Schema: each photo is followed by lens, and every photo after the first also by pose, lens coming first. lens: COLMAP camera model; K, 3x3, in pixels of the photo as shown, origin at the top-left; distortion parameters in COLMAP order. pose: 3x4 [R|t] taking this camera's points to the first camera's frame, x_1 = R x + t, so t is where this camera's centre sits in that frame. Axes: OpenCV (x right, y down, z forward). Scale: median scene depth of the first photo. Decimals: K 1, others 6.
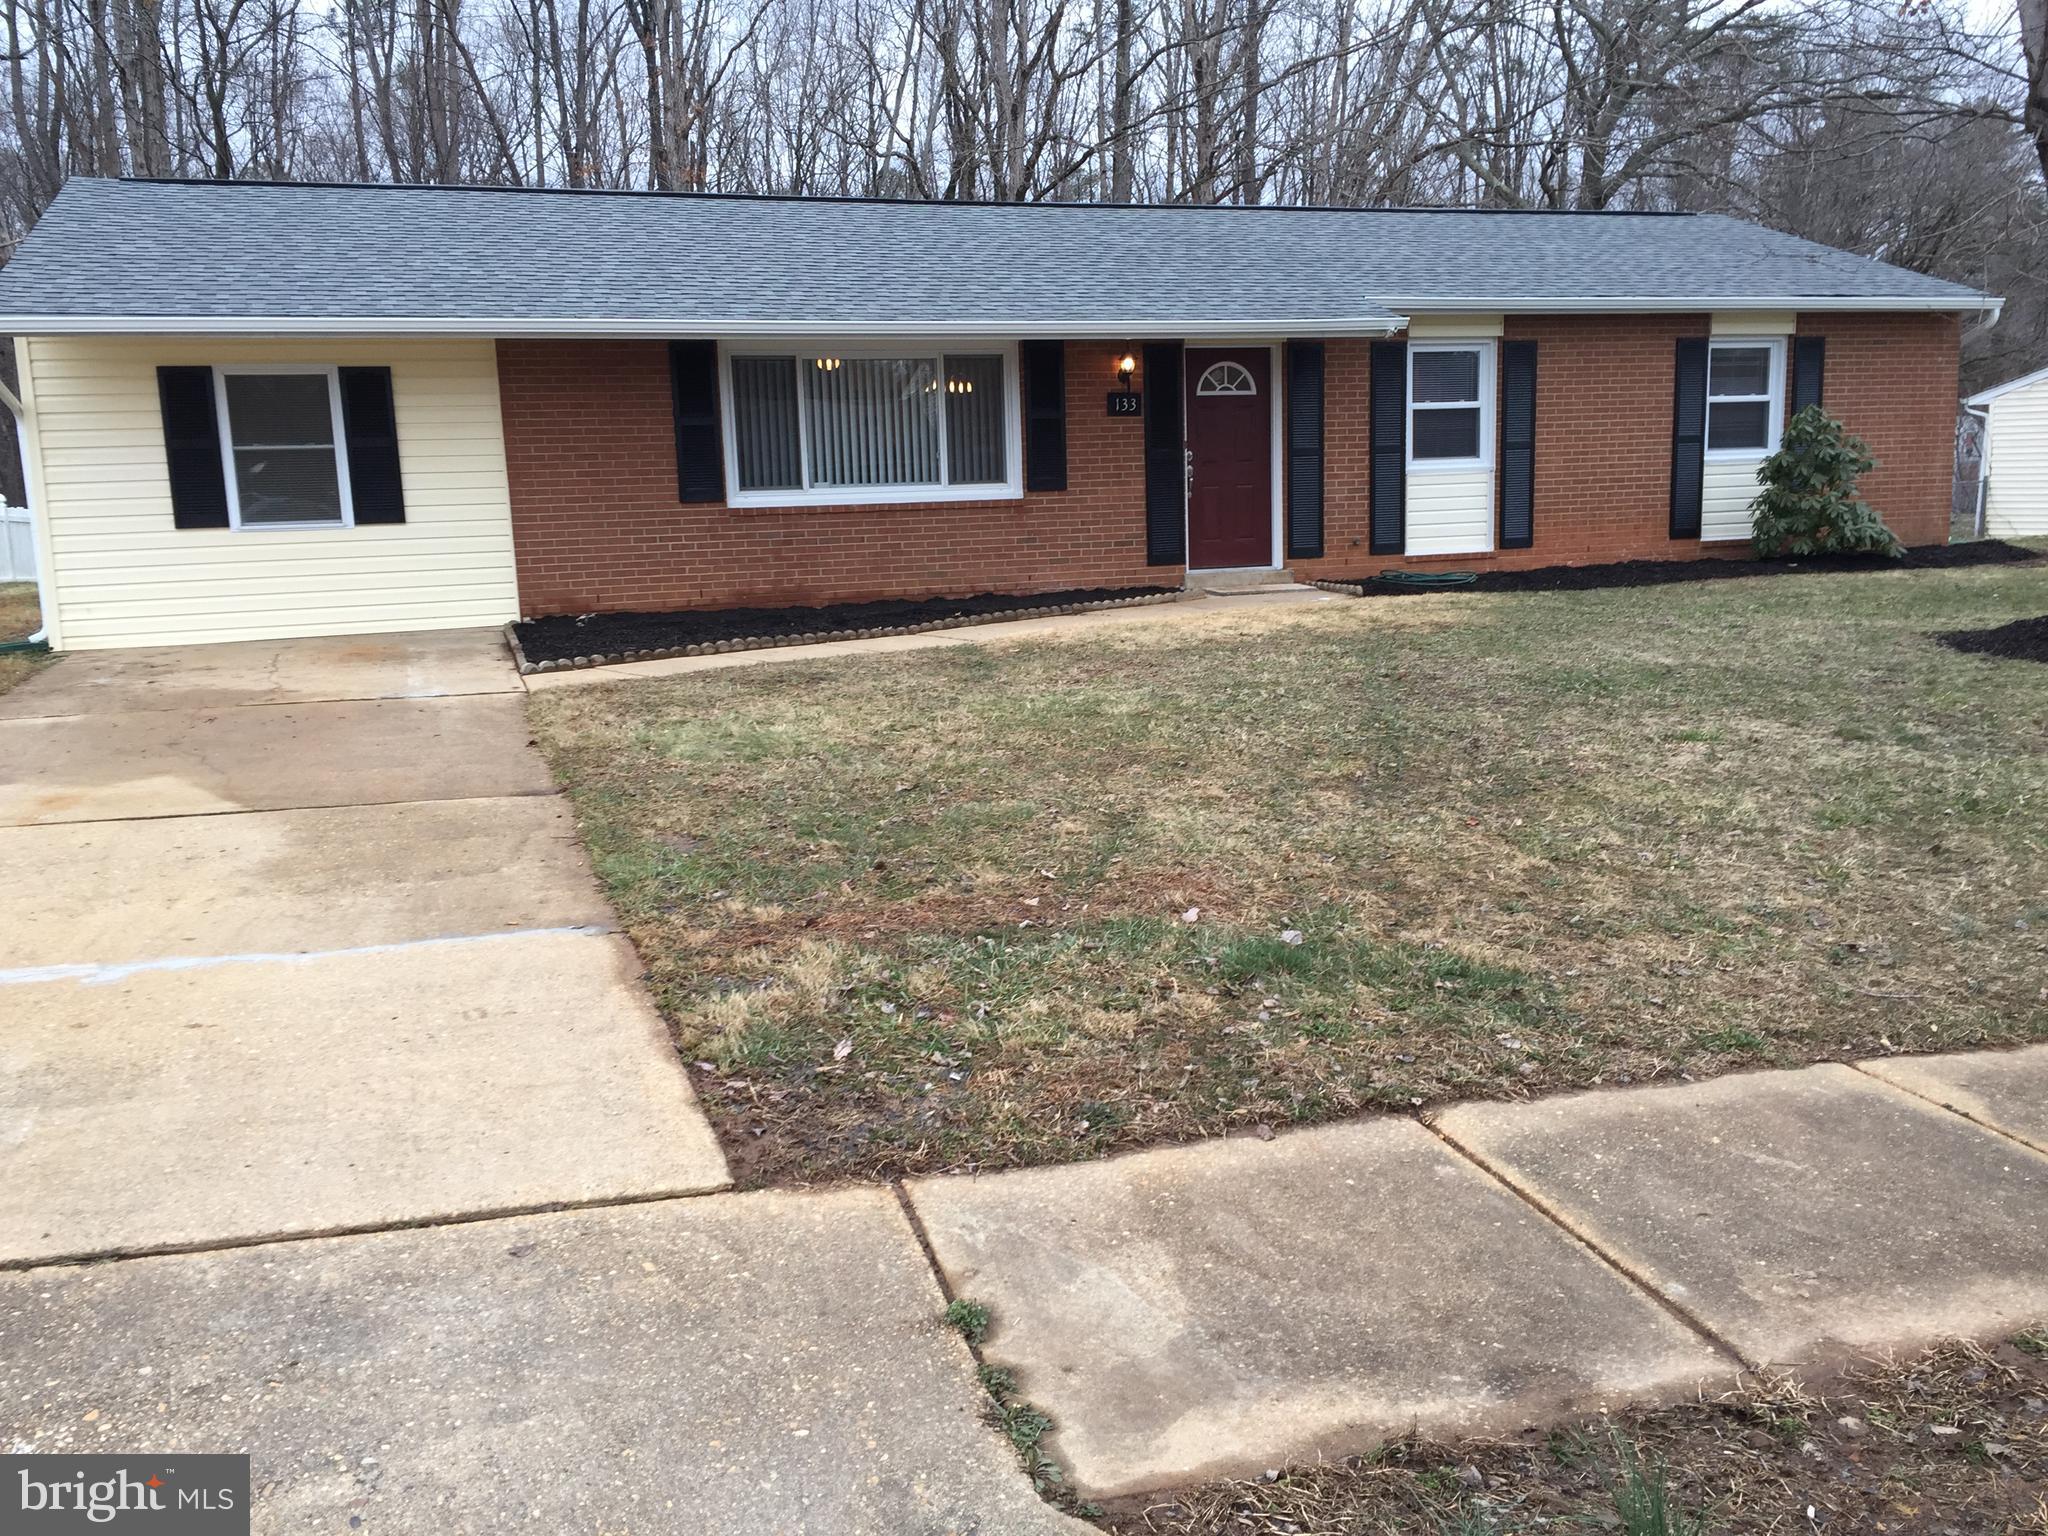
lens RADIAL K [[1757.8, 0, 1022.4], [0, 1757.8, 766.1], [0, 0, 1]] dist [0.076157, -0.088999]
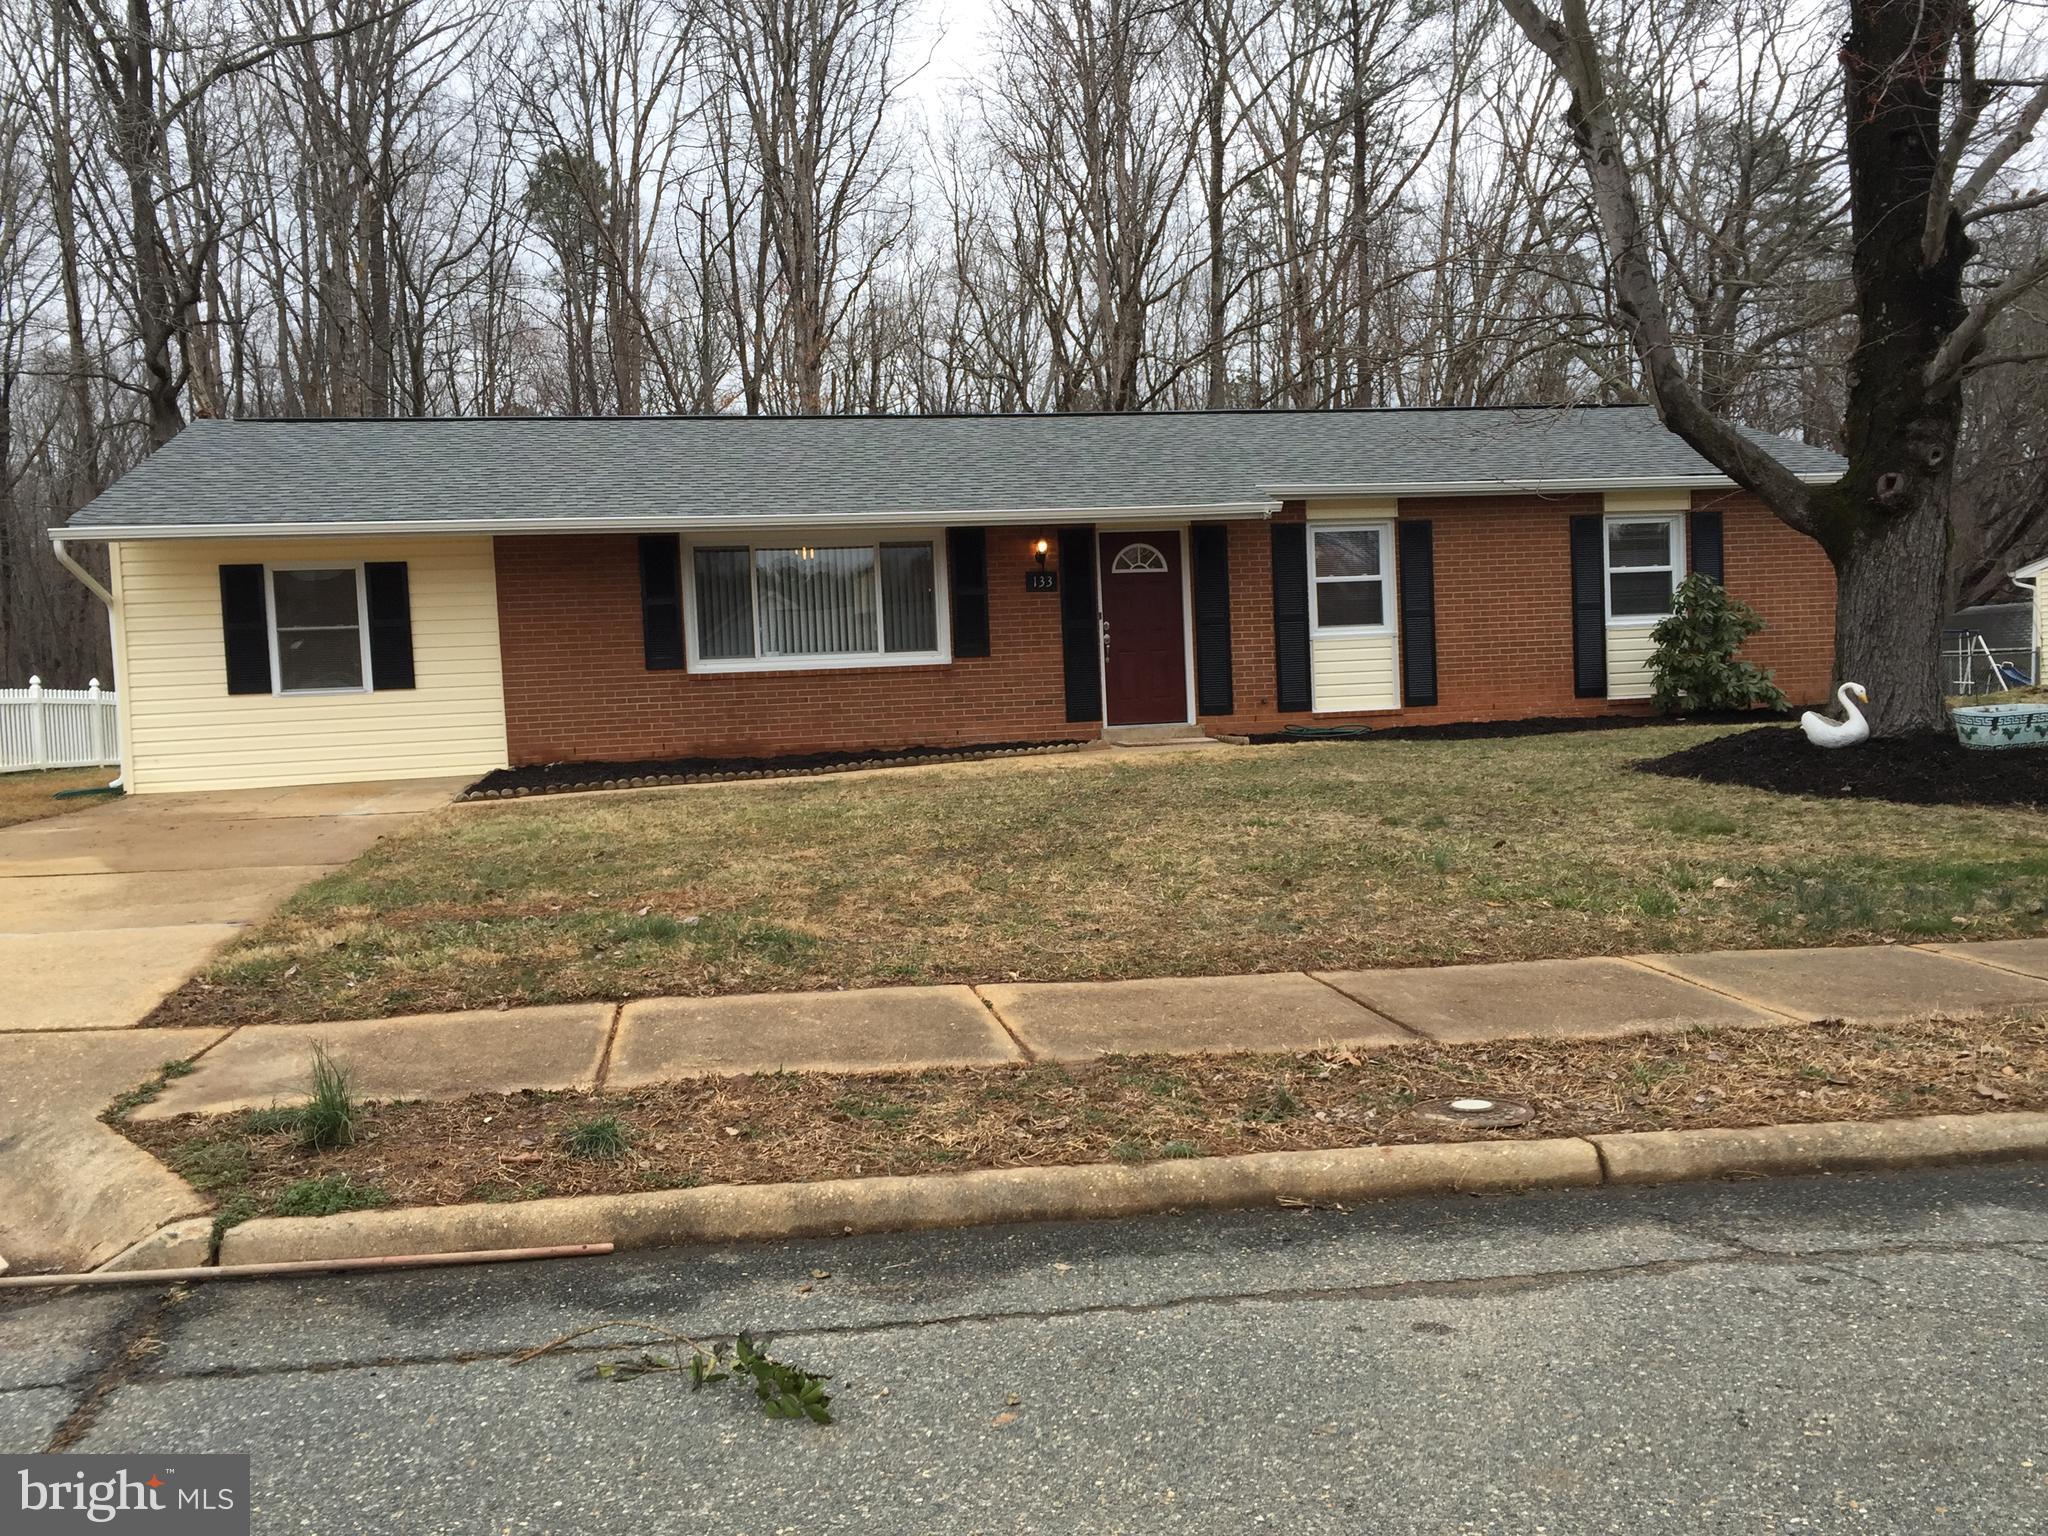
lens RADIAL K [[1757.8, 0, 1024.5], [0, 1757.8, 759.8], [0, 0, 1]] dist [0.076157, -0.088999]
pose [[0.991815, -0.007357, -0.127467, 0.192345], [-0.007552, 0.993210, -0.116087, 0.042257], [0.127456, 0.116099, 0.985026, -0.112024]]
